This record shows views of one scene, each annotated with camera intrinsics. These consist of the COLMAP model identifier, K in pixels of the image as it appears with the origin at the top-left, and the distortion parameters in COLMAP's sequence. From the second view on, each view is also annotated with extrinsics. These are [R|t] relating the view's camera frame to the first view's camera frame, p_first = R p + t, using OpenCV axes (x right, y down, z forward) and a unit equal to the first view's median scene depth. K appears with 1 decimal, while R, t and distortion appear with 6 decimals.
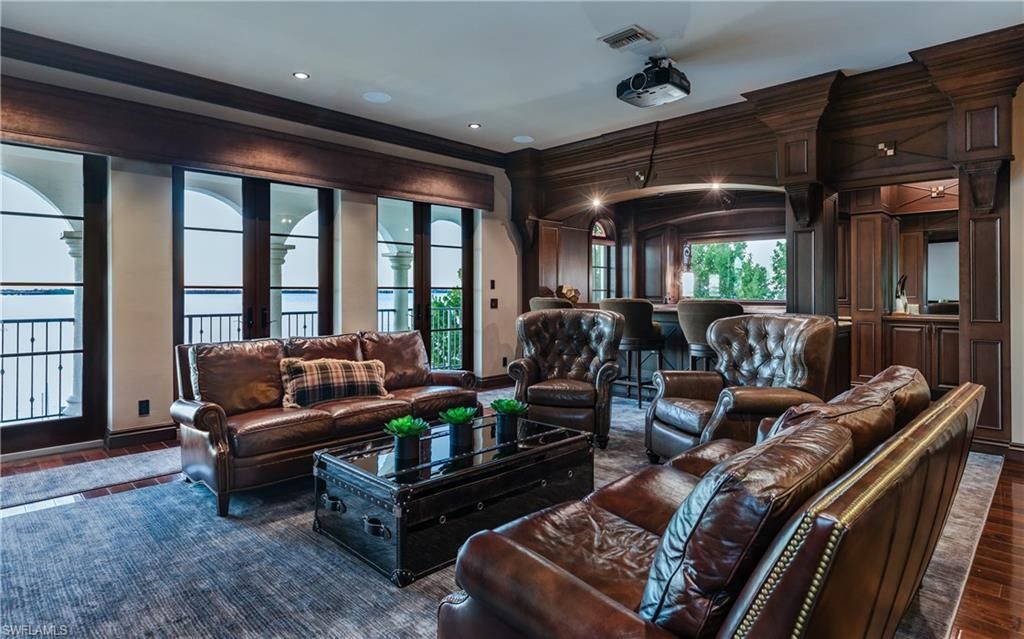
lens RADIAL K [[553.5, 0, 512.1], [0, 553.5, 291.1], [0, 0, 1]] dist [-0.003022, -0.000546]
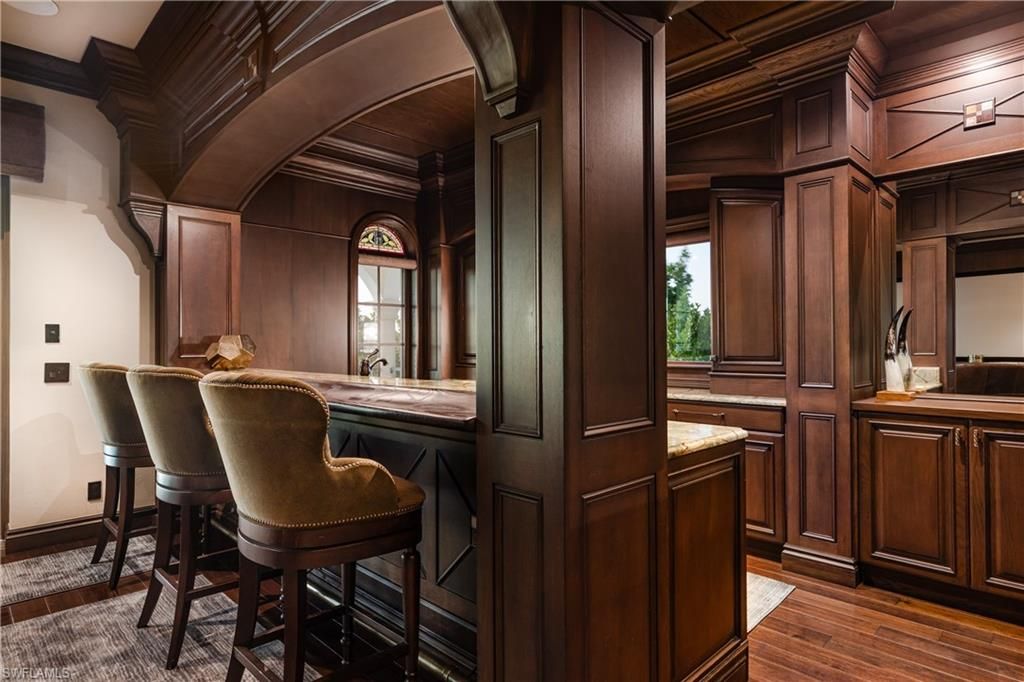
lens RADIAL K [[582.0, 0, 512.0], [0, 582.0, 341.0], [0, 0, 1]] dist [0.001635, 0.000539]
pose [[0.999972, -0.004162, -0.006243, 0.387331], [0.004097, 0.999937, -0.010468, 0.001655], [0.006286, 0.010442, 0.999926, 0.516464]]
